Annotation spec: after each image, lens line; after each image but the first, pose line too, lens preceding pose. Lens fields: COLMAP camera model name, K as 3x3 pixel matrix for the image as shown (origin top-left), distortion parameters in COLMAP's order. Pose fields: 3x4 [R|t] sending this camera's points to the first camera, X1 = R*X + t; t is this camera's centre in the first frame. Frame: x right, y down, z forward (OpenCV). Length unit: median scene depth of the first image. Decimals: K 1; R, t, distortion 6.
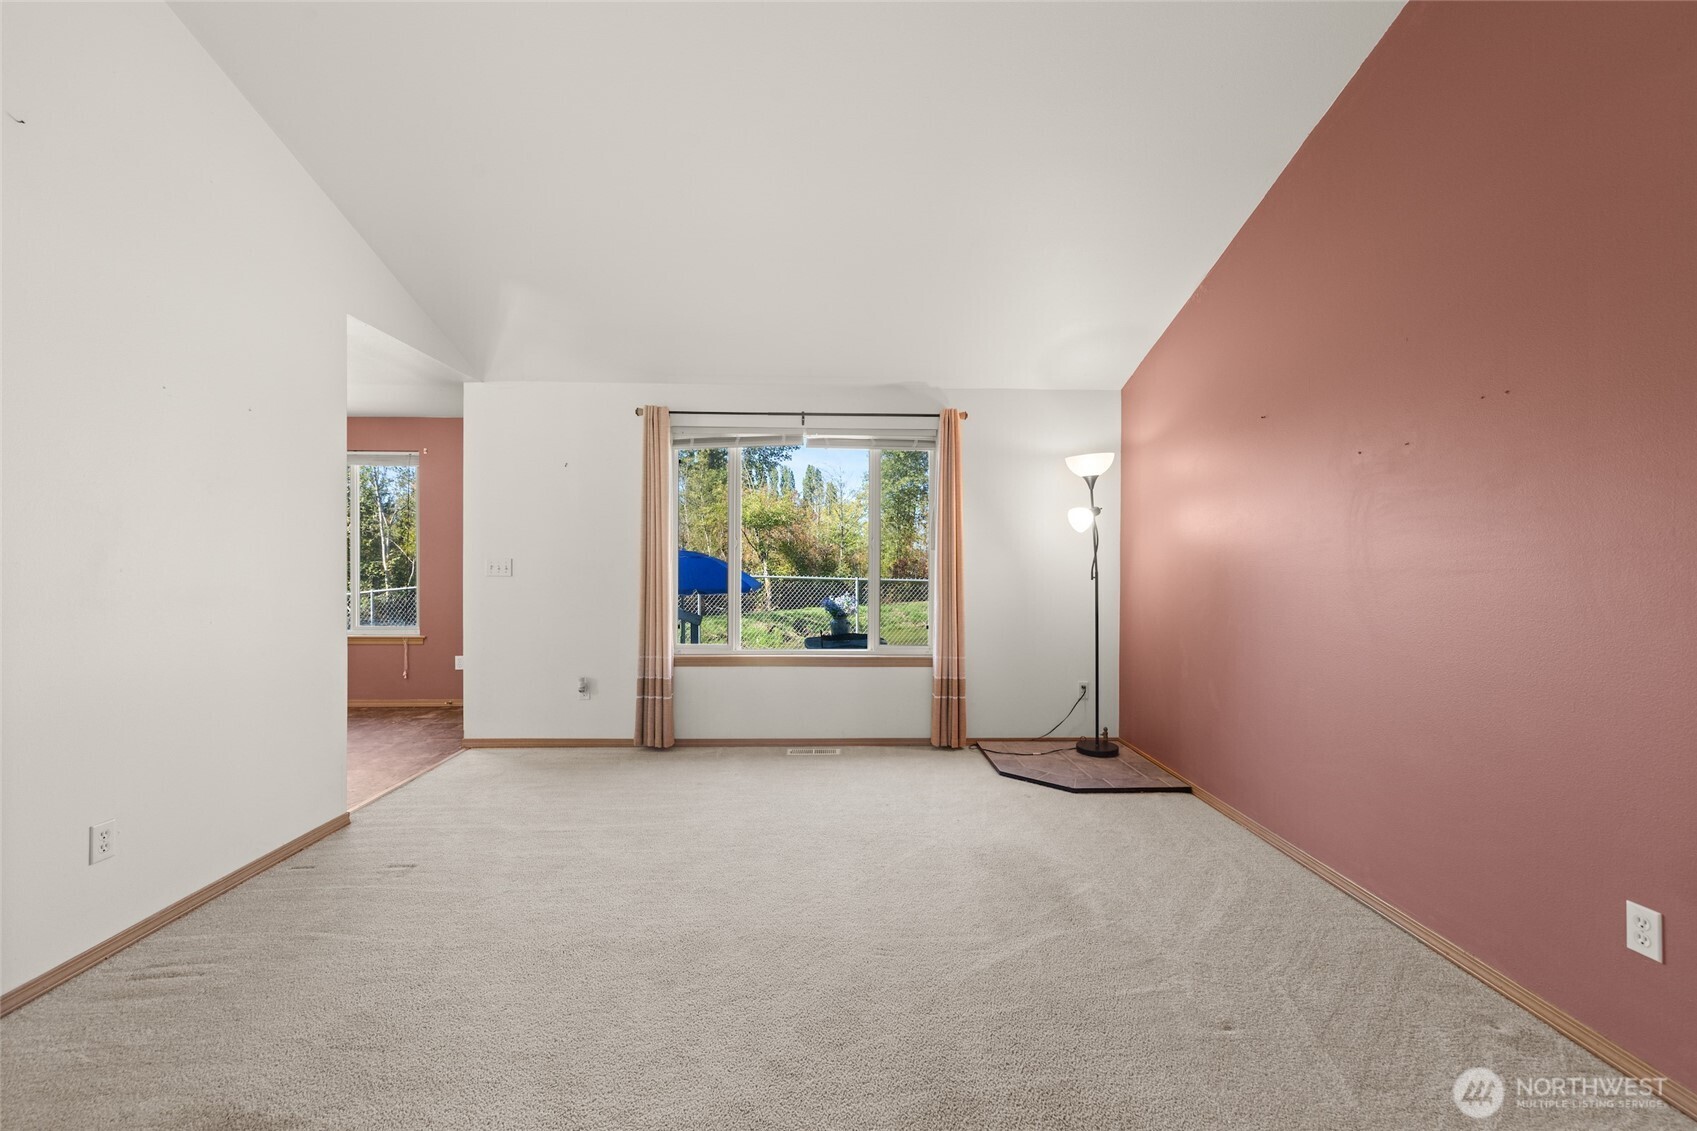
lens RADIAL K [[711.3, 0, 853.2], [0, 711.3, 570.0], [0, 0, 1]] dist [0.006971, -0.000321]
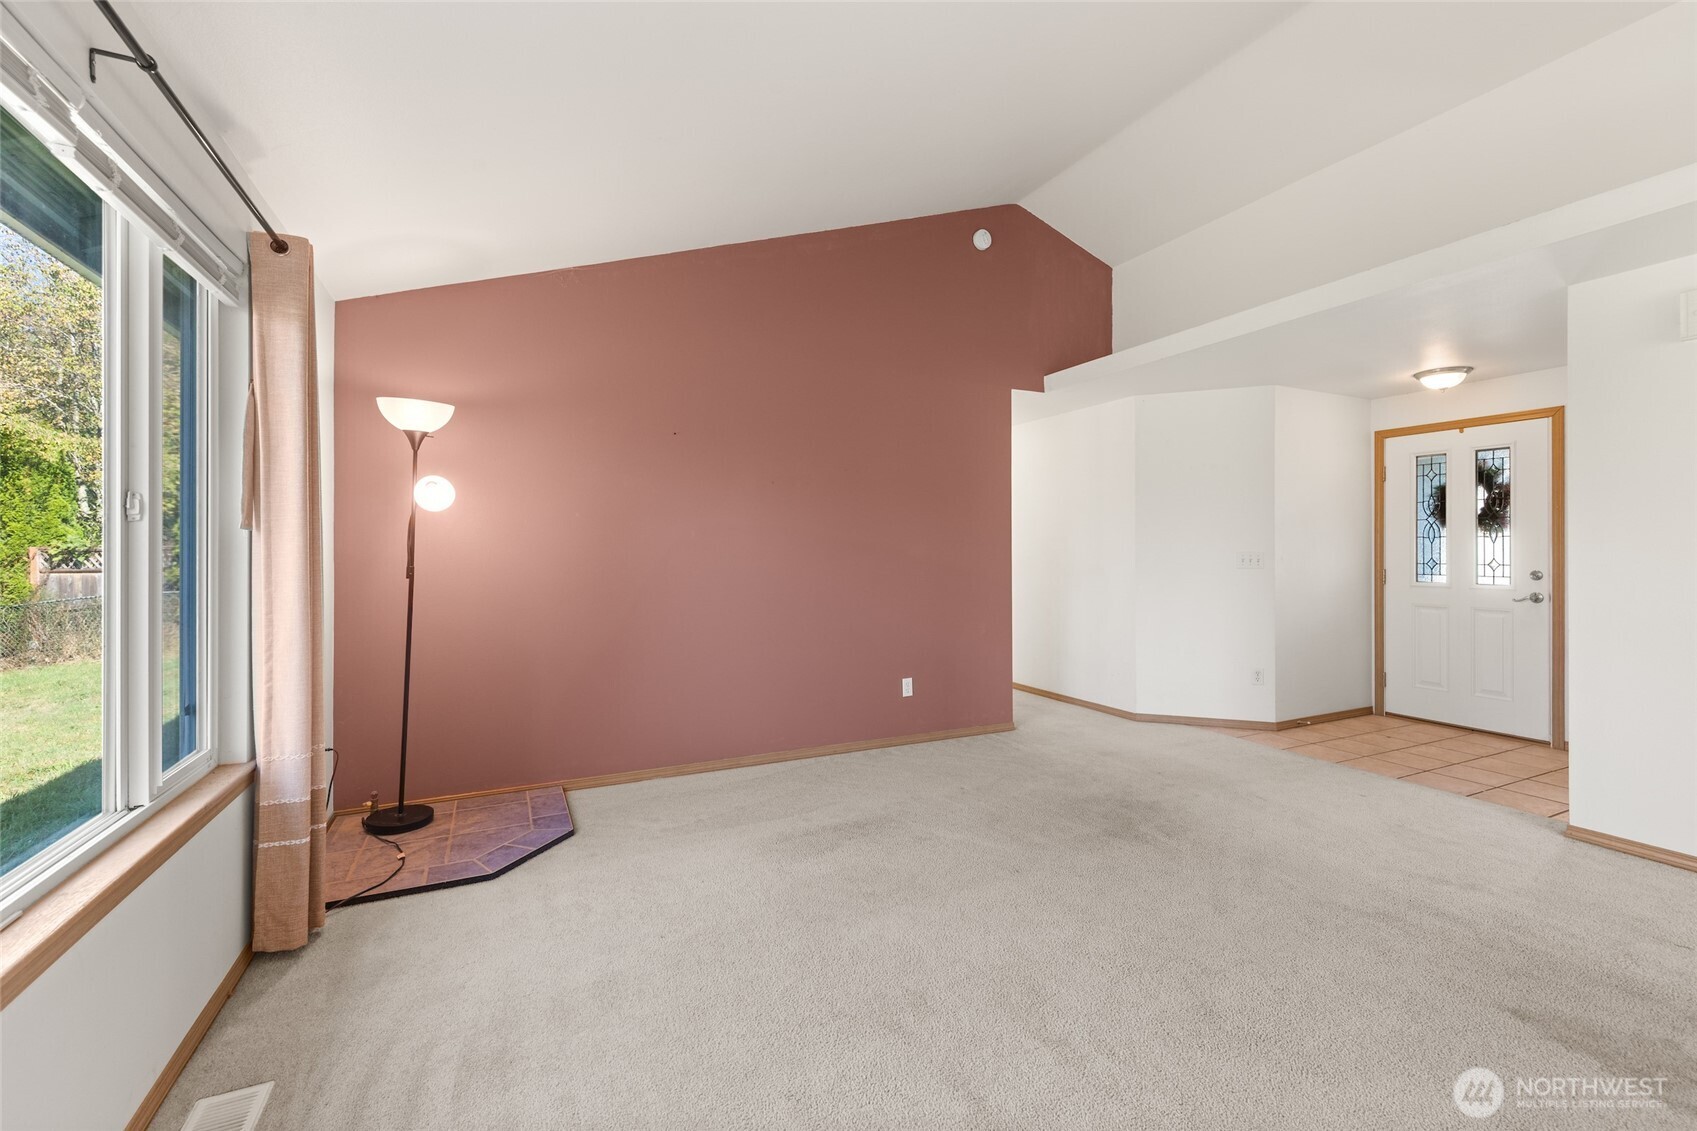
lens RADIAL K [[711.3, 0, 851.2], [0, 711.3, 552.0], [0, 0, 1]] dist [0.006971, -0.000321]
pose [[-0.420389, -0.005831, 0.907325, -0.521962], [0.010660, 0.999879, 0.011365, -0.017445], [-0.907281, 0.014449, -0.420276, 0.965270]]
